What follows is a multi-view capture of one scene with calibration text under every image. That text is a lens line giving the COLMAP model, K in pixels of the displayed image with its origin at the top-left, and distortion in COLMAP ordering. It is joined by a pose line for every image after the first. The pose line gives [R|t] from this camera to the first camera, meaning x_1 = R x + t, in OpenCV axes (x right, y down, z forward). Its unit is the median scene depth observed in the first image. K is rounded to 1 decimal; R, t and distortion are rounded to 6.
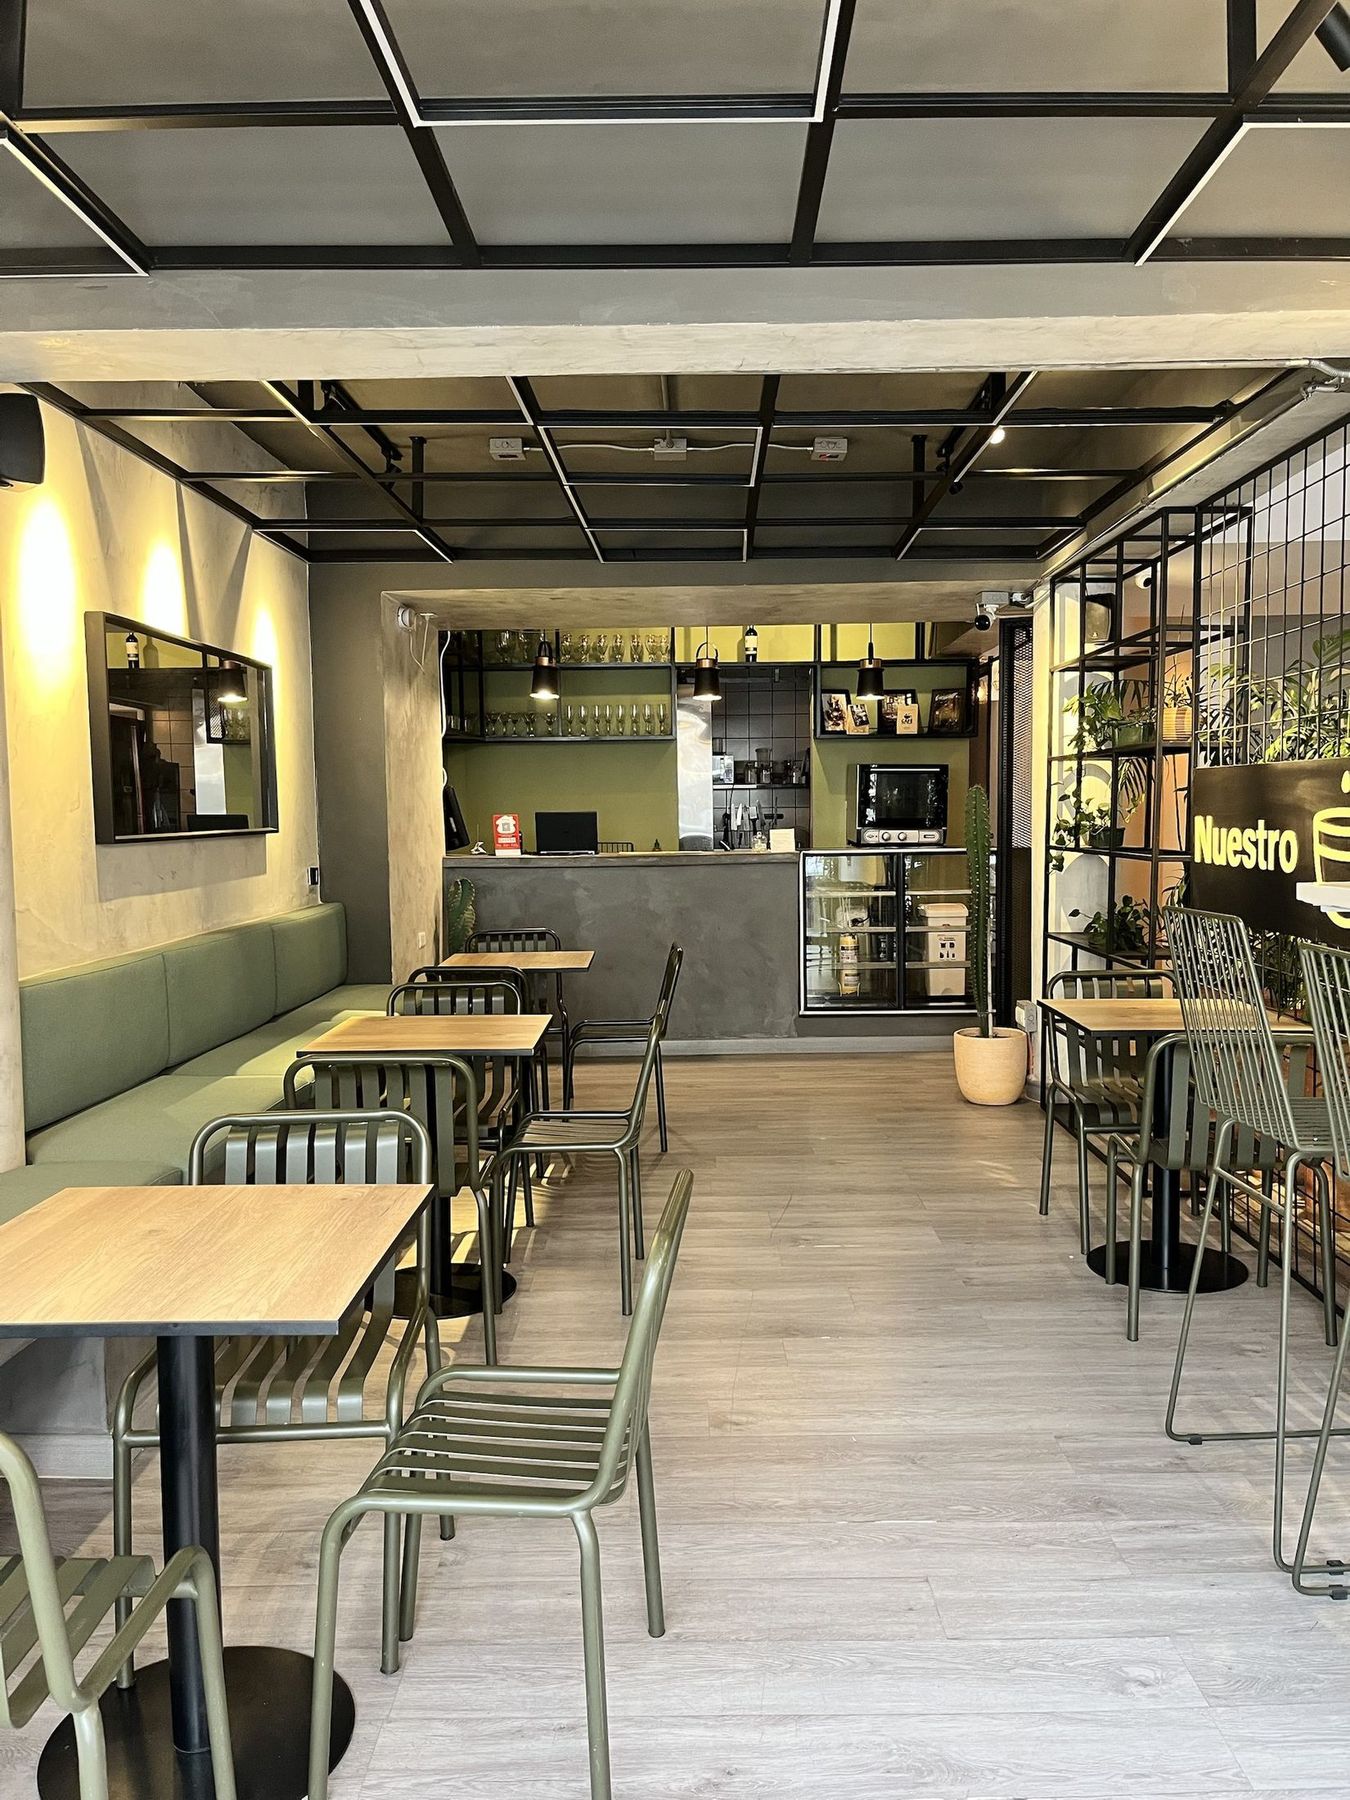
lens RADIAL K [[1377.4, 0, 683.0], [0, 1377.4, 910.7], [0, 0, 1]] dist [0.044301, -0.048051]
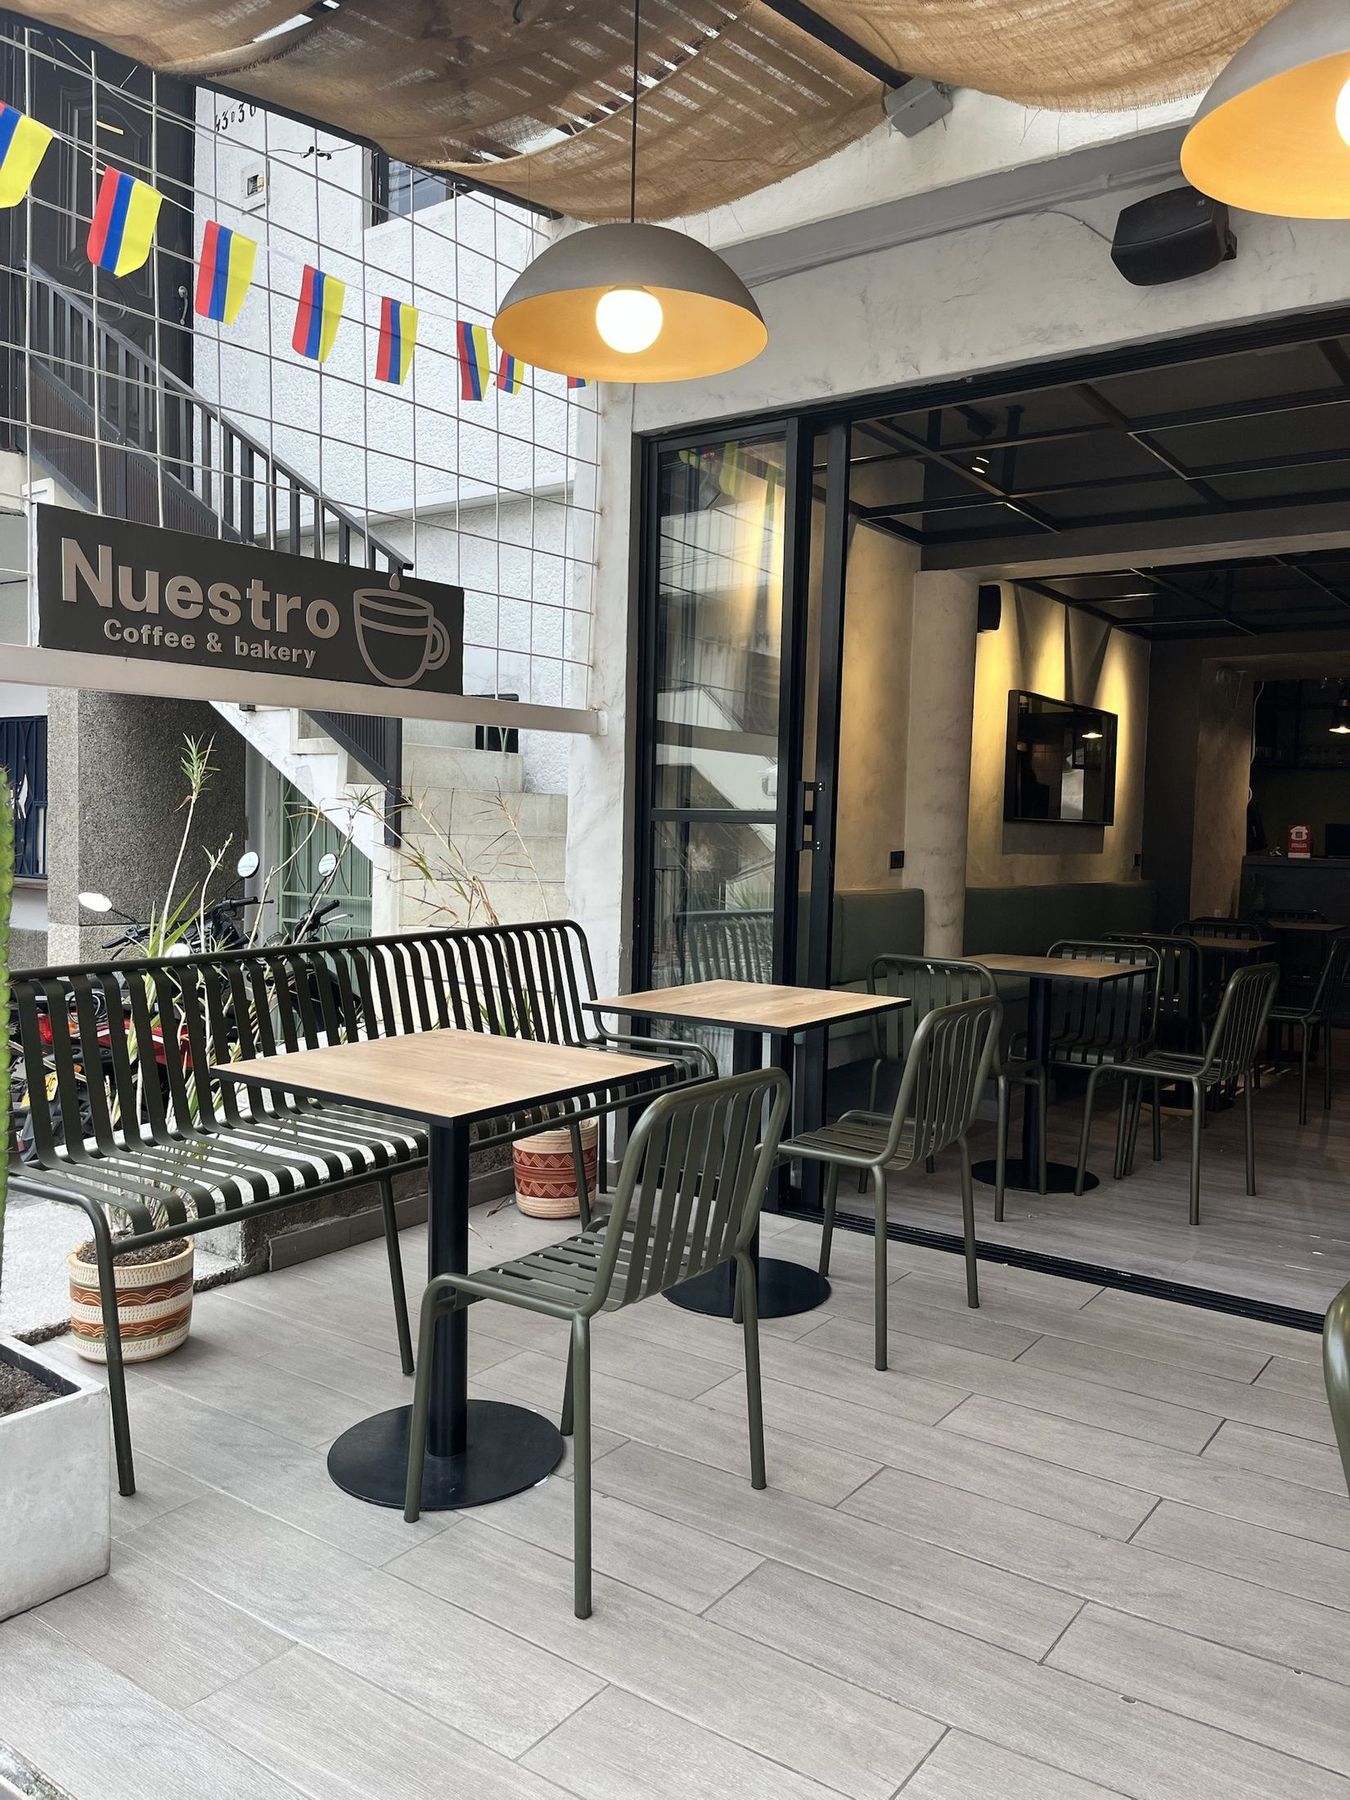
lens RADIAL K [[1377.4, 0, 673.4], [0, 1377.4, 901.2], [0, 0, 1]] dist [0.044301, -0.048051]
pose [[0.819250, 0.062622, -0.570007, 0.224109], [-0.079035, 0.996863, -0.004078, 0.086827], [0.567964, 0.048391, 0.821630, -0.631066]]
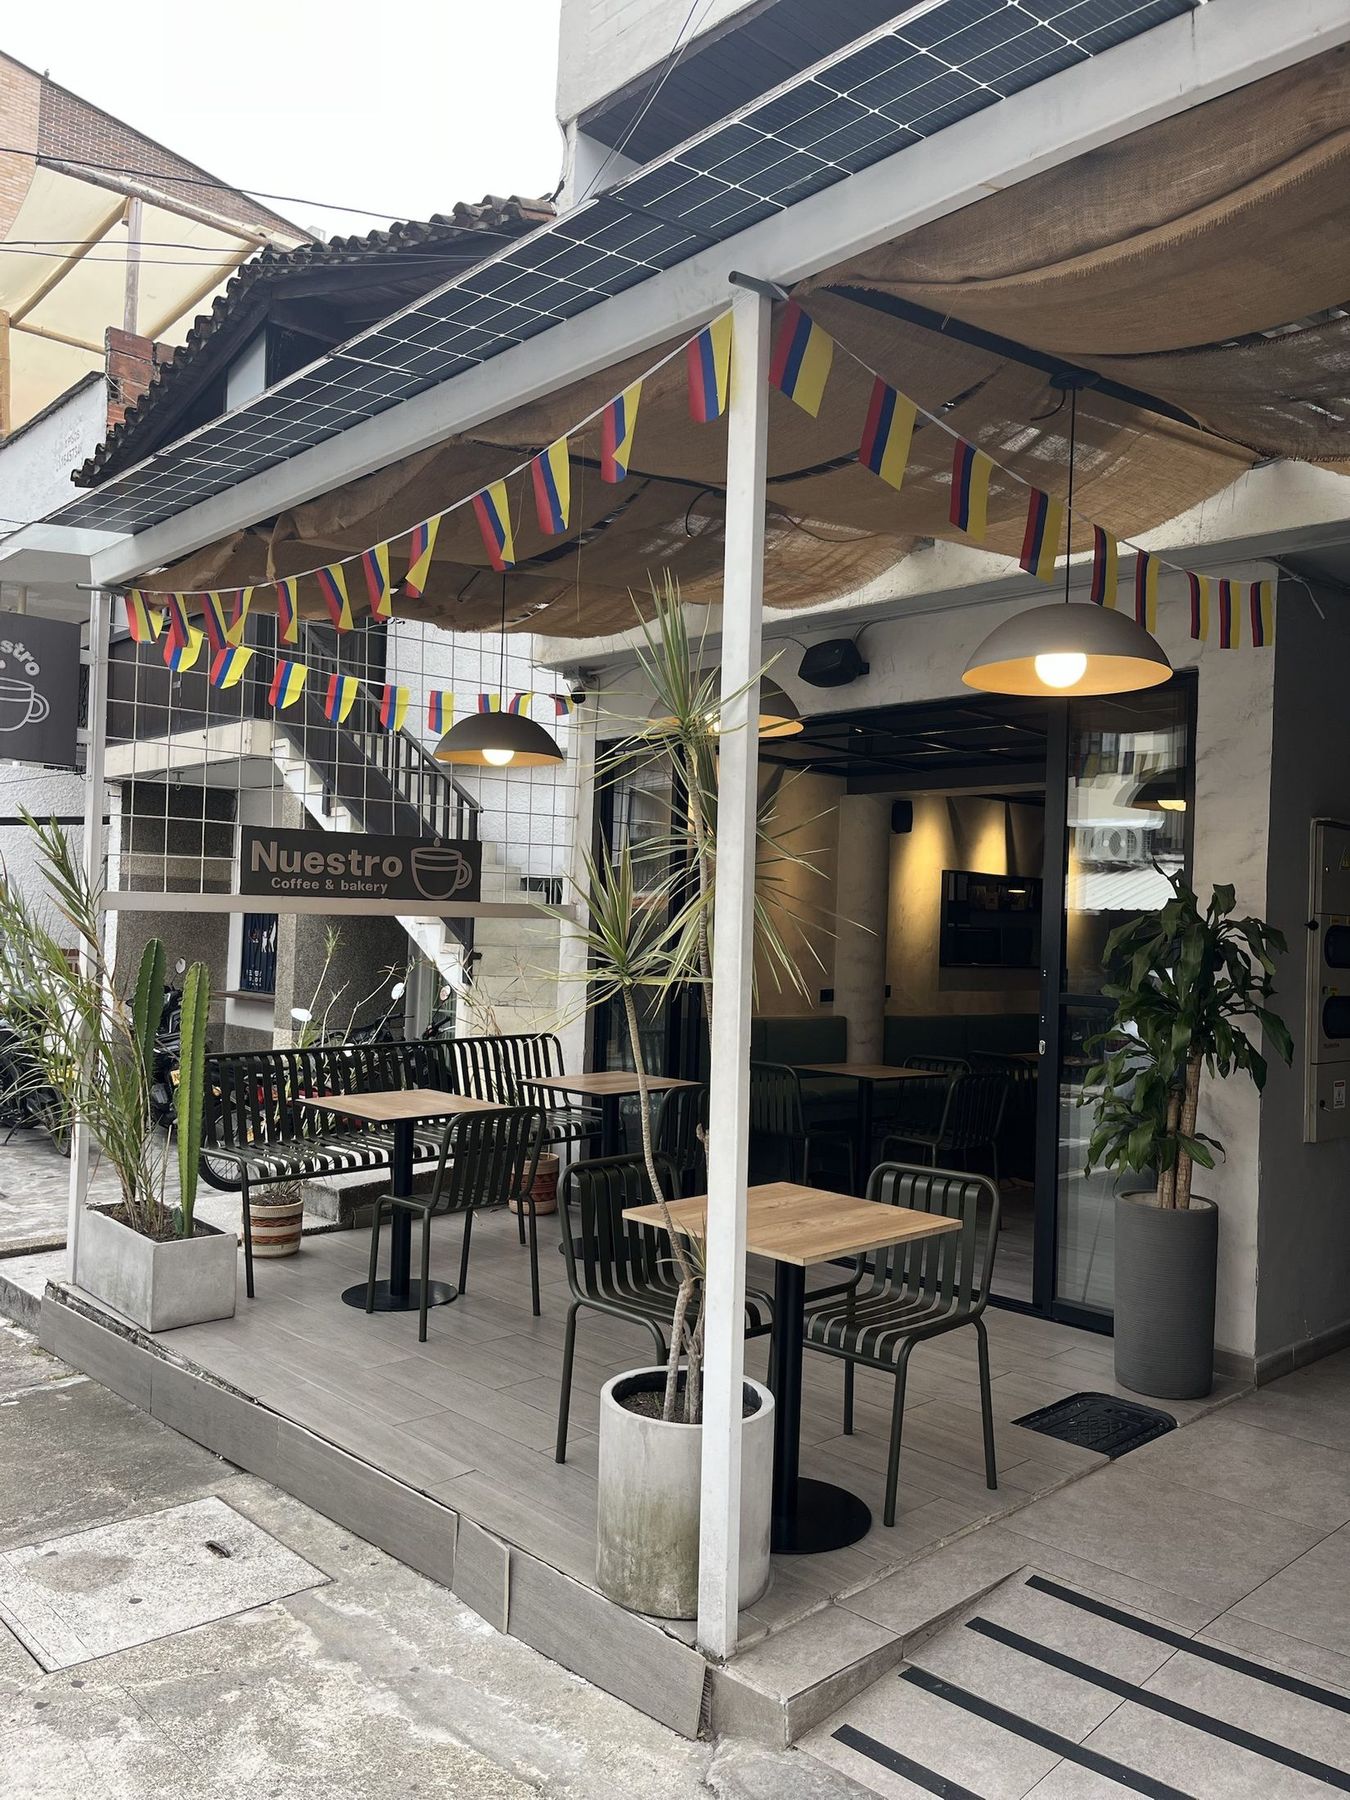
lens RADIAL K [[1377.4, 0, 664.5], [0, 1377.4, 898.3], [0, 0, 1]] dist [0.044301, -0.048051]
pose [[0.696009, 0.018489, -0.717795, 0.874078], [-0.097051, 0.992917, -0.068529, 0.040723], [0.711444, 0.117359, 0.692874, -0.915008]]
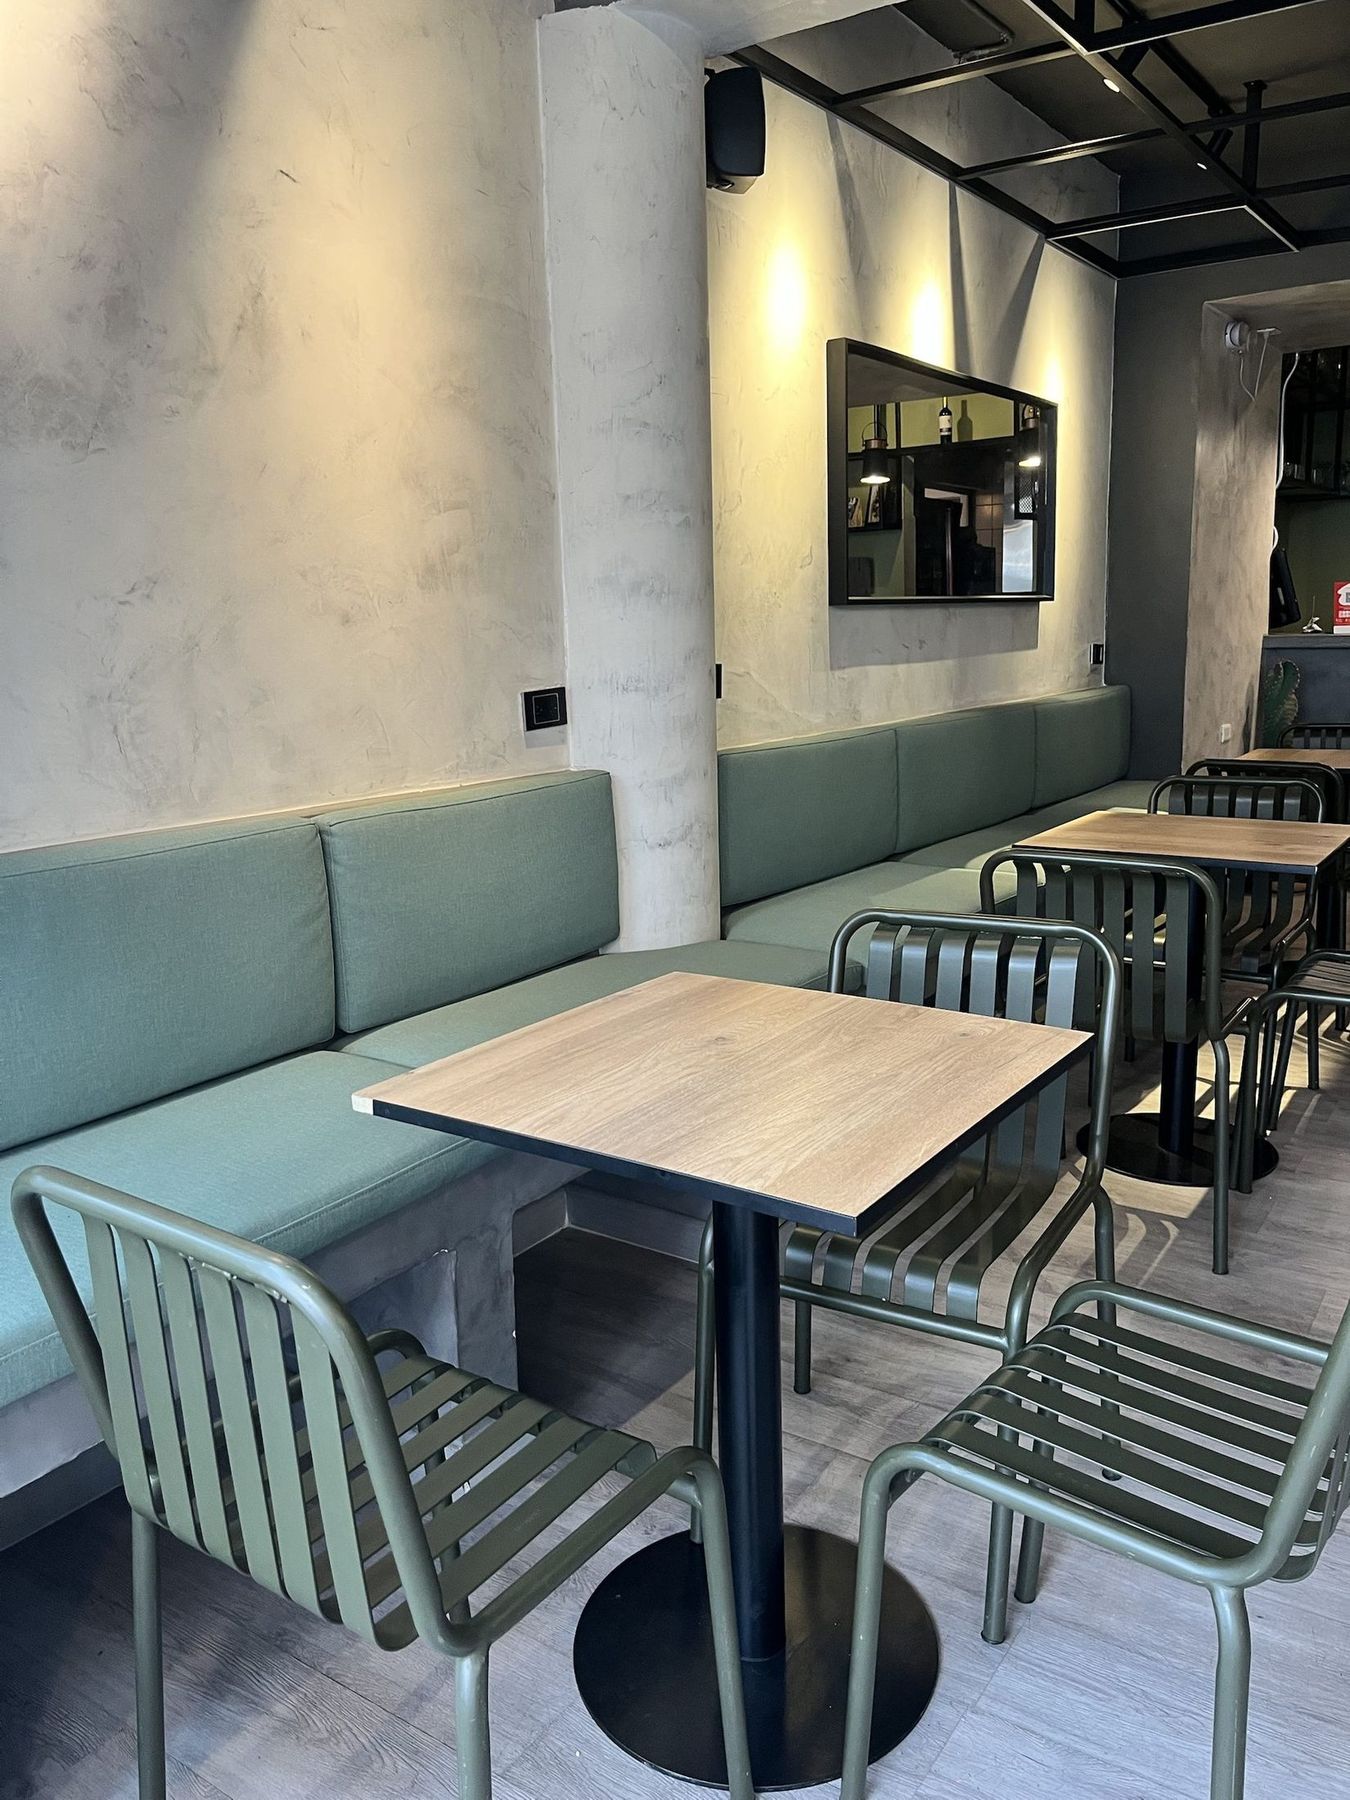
lens RADIAL K [[1377.4, 0, 682.5], [0, 1377.4, 893.9], [0, 0, 1]] dist [0.044301, -0.048051]
pose [[0.831236, 0.094979, -0.547747, 0.015127], [-0.023755, 0.990466, 0.135697, 0.018061], [0.555413, -0.099784, 0.825566, 0.156175]]
